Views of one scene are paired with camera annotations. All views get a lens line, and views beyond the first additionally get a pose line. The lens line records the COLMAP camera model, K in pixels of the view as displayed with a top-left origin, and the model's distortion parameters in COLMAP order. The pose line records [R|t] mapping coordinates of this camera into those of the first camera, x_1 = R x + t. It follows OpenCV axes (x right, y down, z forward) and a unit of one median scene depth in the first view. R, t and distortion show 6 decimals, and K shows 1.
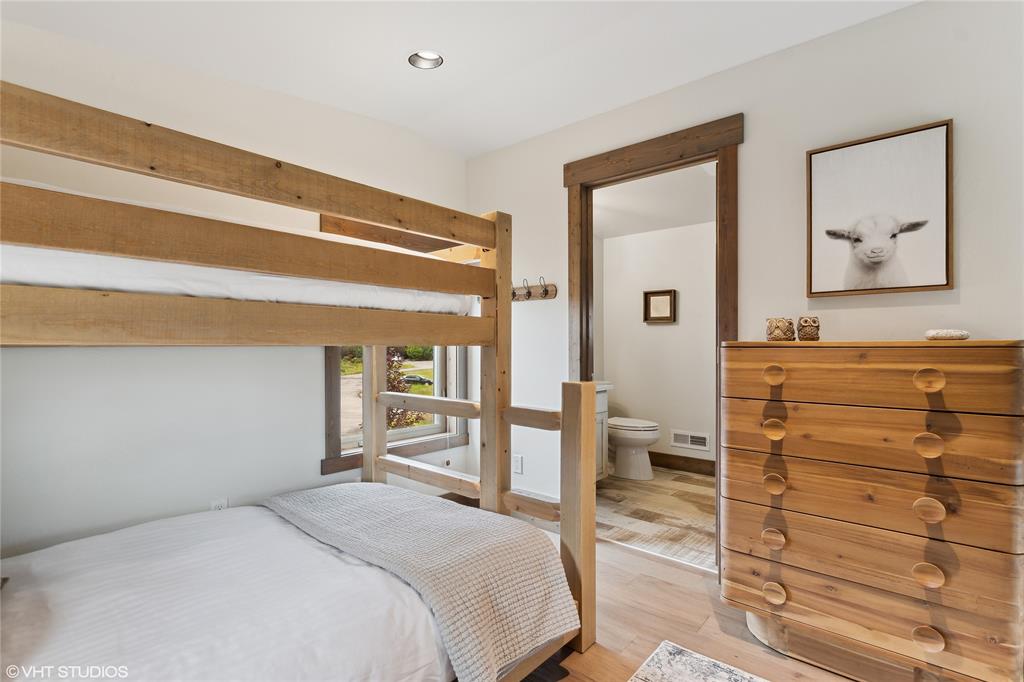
lens RADIAL K [[488.6, 0, 513.9], [0, 488.6, 343.8], [0, 0, 1]] dist [-0.002446, -0.001196]
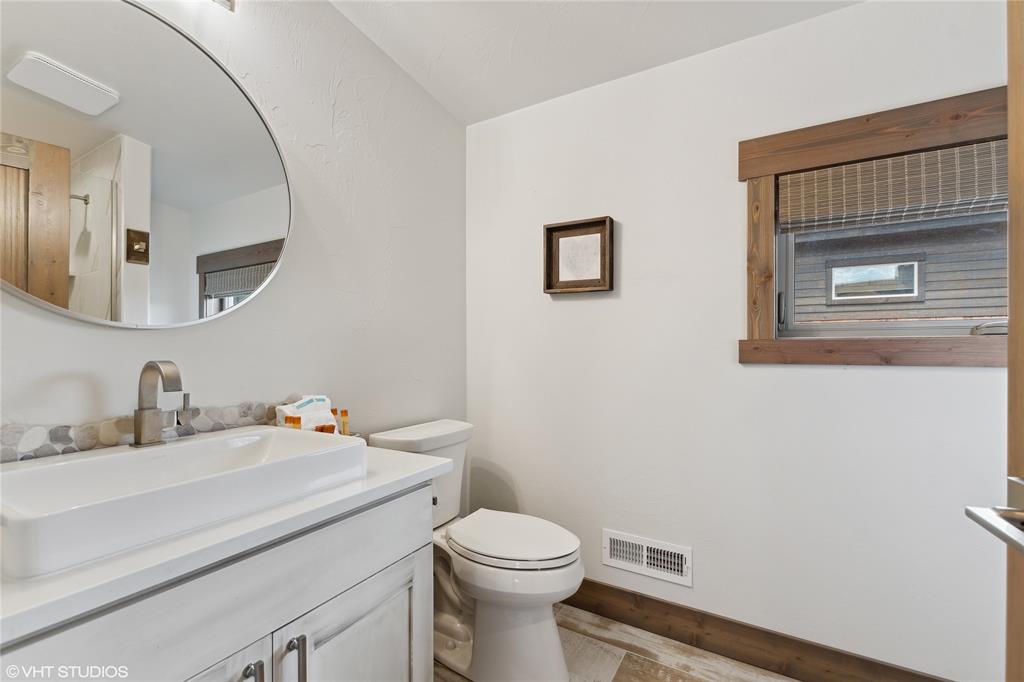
lens RADIAL K [[458.9, 0, 510.5], [0, 458.9, 343.7], [0, 0, 1]] dist [0.001539, 0.000493]
pose [[0.984904, -0.001086, 0.173099, 0.162858], [0.001009, 0.999999, 0.000535, 0.003874], [-0.173100, -0.000353, 0.984904, 0.594474]]
